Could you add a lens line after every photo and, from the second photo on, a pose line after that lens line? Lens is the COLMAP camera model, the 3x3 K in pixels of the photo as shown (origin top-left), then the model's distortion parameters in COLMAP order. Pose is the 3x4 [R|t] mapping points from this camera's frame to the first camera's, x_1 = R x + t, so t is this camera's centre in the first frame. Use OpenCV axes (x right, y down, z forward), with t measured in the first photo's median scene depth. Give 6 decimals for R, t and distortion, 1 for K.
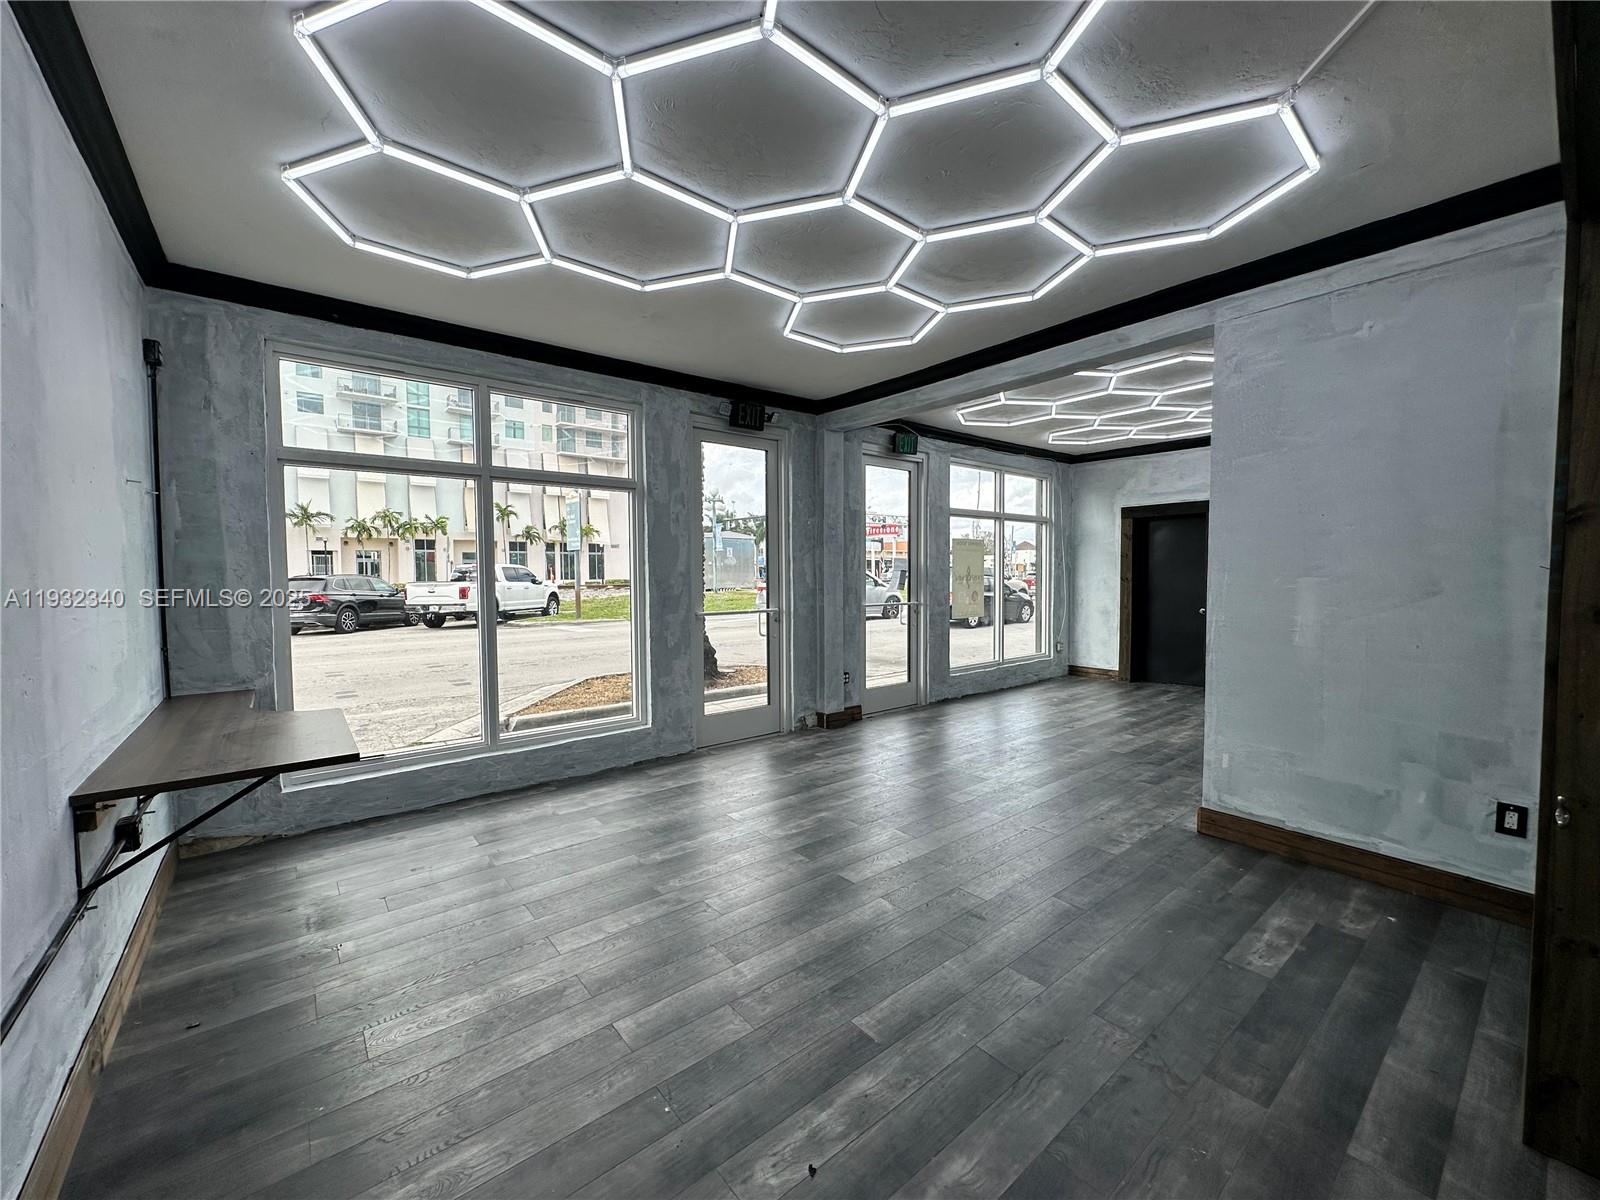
lens RADIAL K [[635.7, 0, 799.8], [0, 635.7, 604.5], [0, 0, 1]] dist [0.000217, -0.000073]
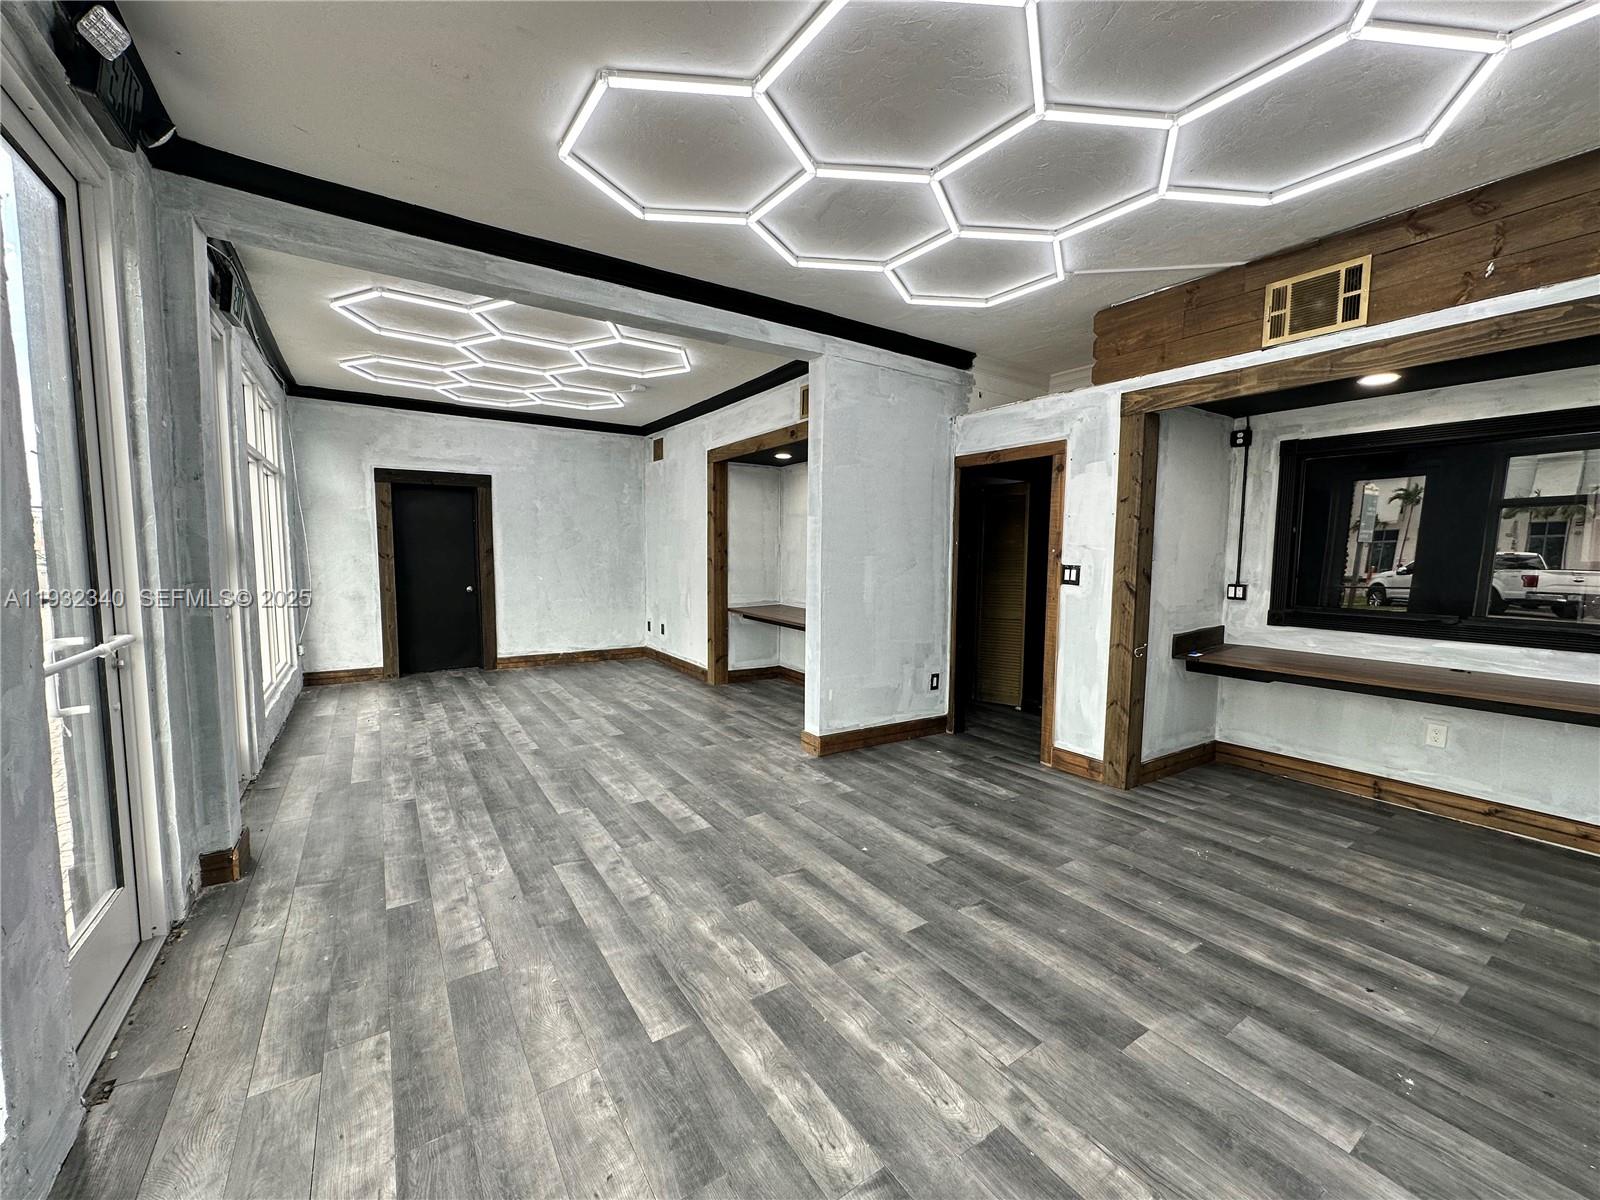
lens RADIAL K [[635.7, 0, 799.8], [0, 635.7, 604.5], [0, 0, 1]] dist [0.000217, -0.000073]
pose [[0.098656, -0.076534, 0.992174, -0.630410], [0.038720, 0.996578, 0.073023, -0.039934], [-0.994368, 0.031213, 0.101282, 0.925668]]
